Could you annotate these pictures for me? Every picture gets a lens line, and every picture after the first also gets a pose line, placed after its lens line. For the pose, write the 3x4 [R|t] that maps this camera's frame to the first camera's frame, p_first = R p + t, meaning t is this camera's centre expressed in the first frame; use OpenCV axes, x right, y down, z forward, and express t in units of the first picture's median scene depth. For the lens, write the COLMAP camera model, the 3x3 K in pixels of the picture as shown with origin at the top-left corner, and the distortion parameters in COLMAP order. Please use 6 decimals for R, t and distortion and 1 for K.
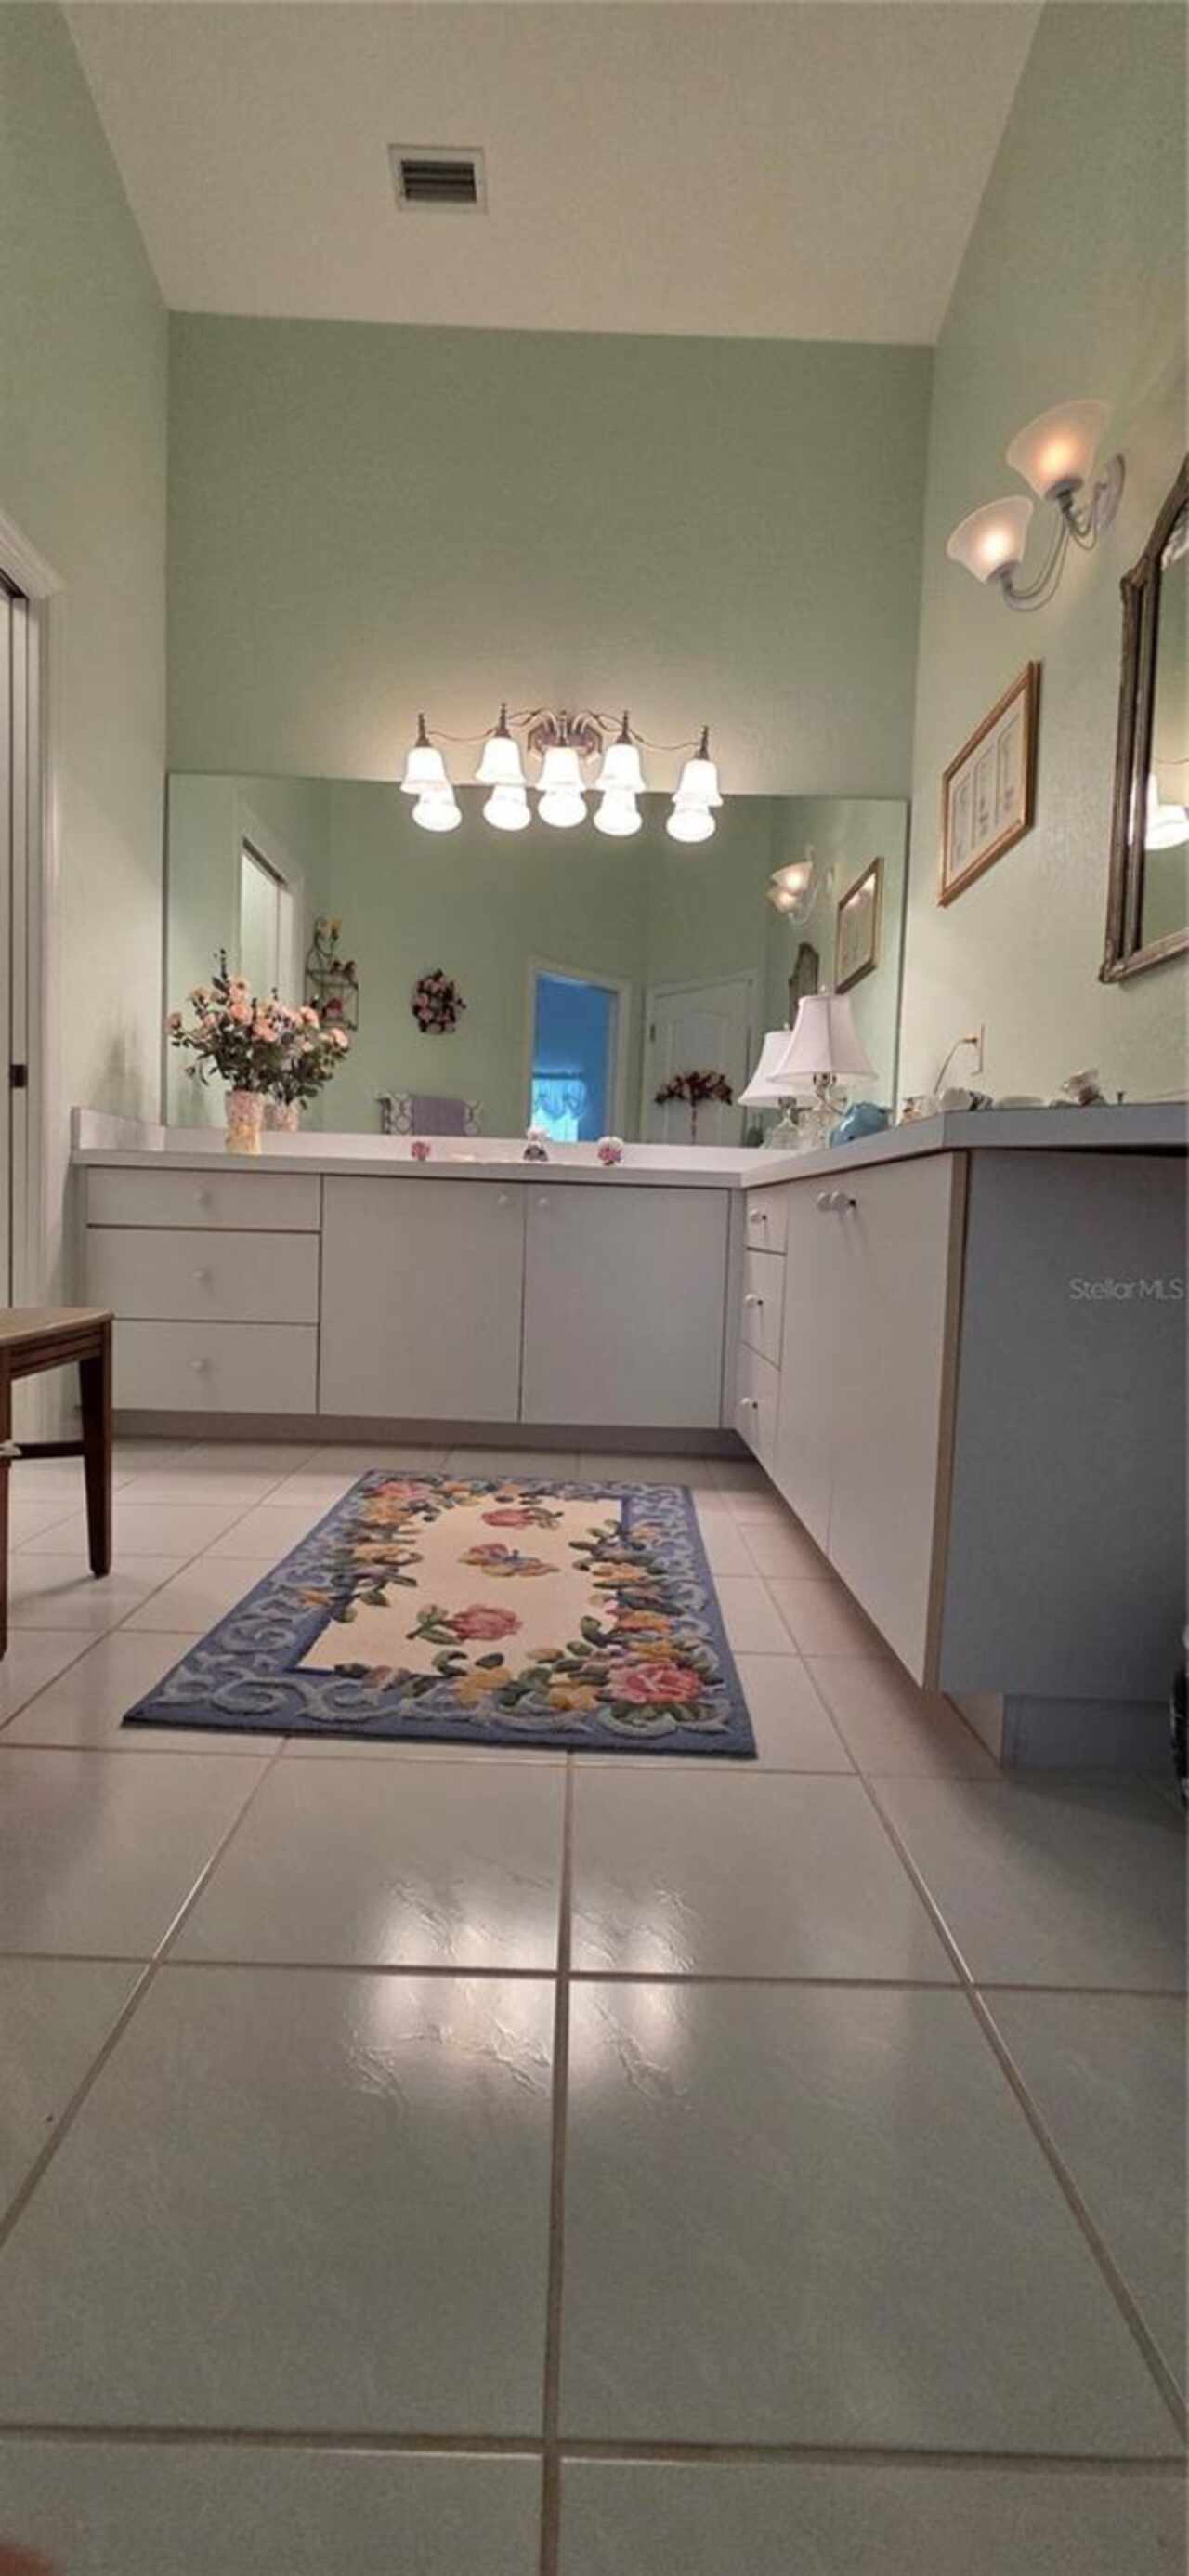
lens RADIAL K [[1053.9, 0, 613.7], [0, 1053.9, 1286.4], [0, 0, 1]] dist [-0.000593, 0.000163]
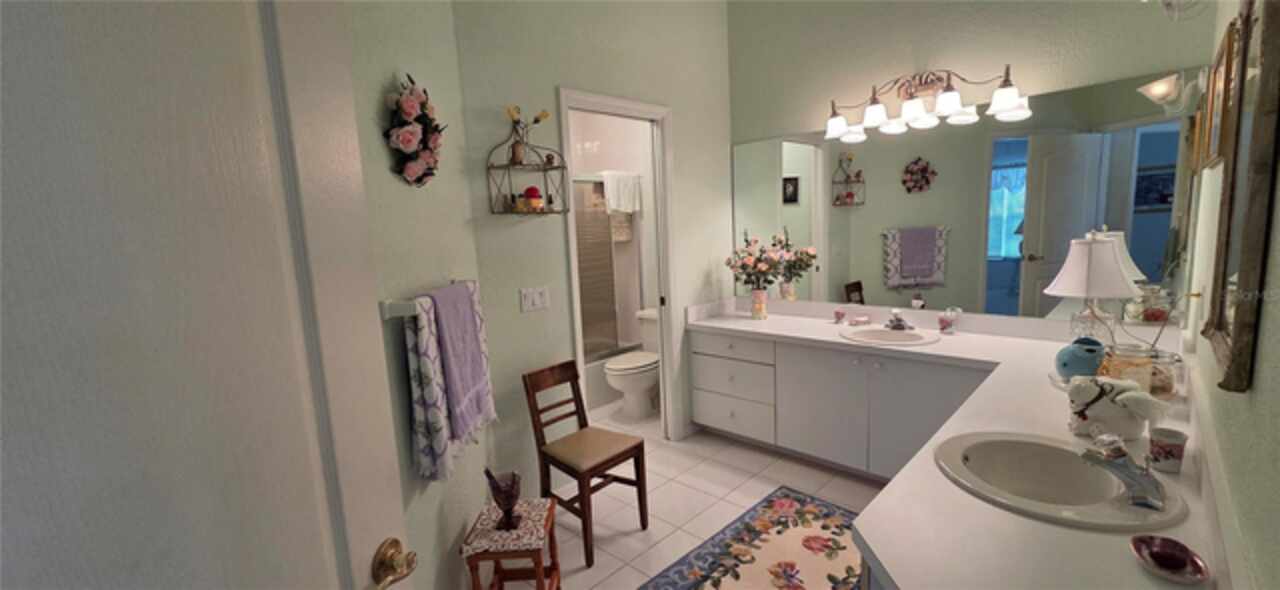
lens RADIAL K [[523.8, 0, 642.7], [0, 523.8, 305.7], [0, 0, 1]] dist [-0.000593, 0.000163]
pose [[0.709035, 0.041917, -0.703927, 0.295401], [0.019782, 0.996657, 0.079273, -0.272654], [0.704896, -0.070132, 0.705835, 0.042493]]
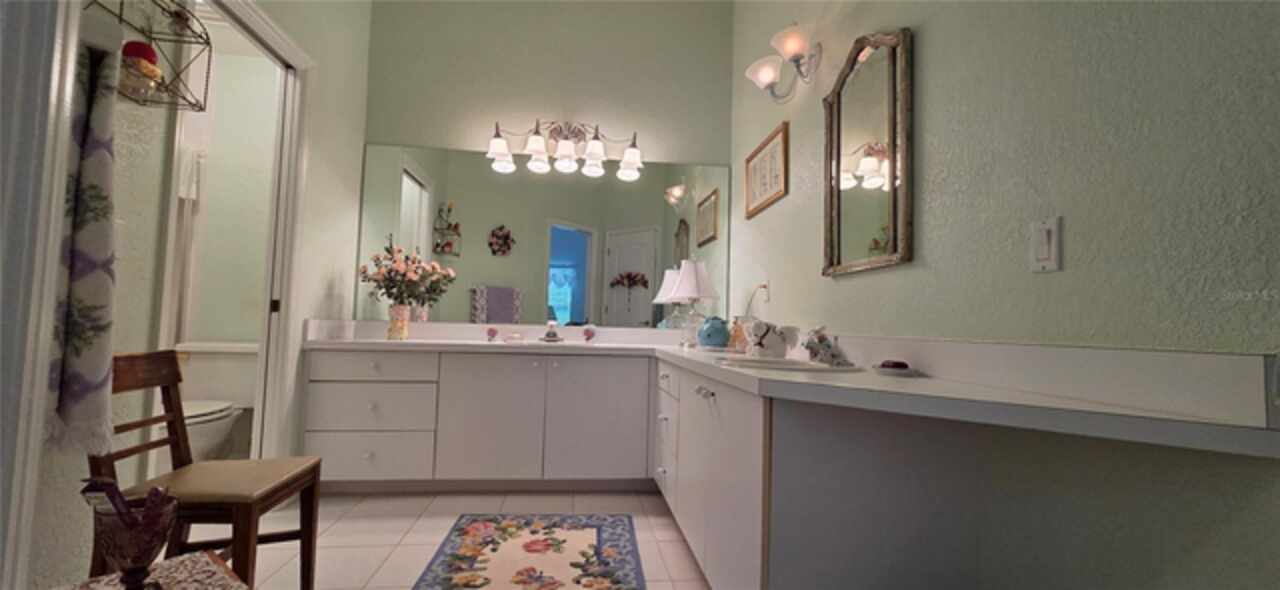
lens RADIAL K [[523.8, 0, 645.8], [0, 523.8, 300.6], [0, 0, 1]] dist [-0.000593, 0.000163]
pose [[0.994050, -0.000811, 0.108921, -0.006241], [0.013103, 0.993601, -0.112186, -0.088161], [-0.108133, 0.112946, 0.987700, 0.000230]]
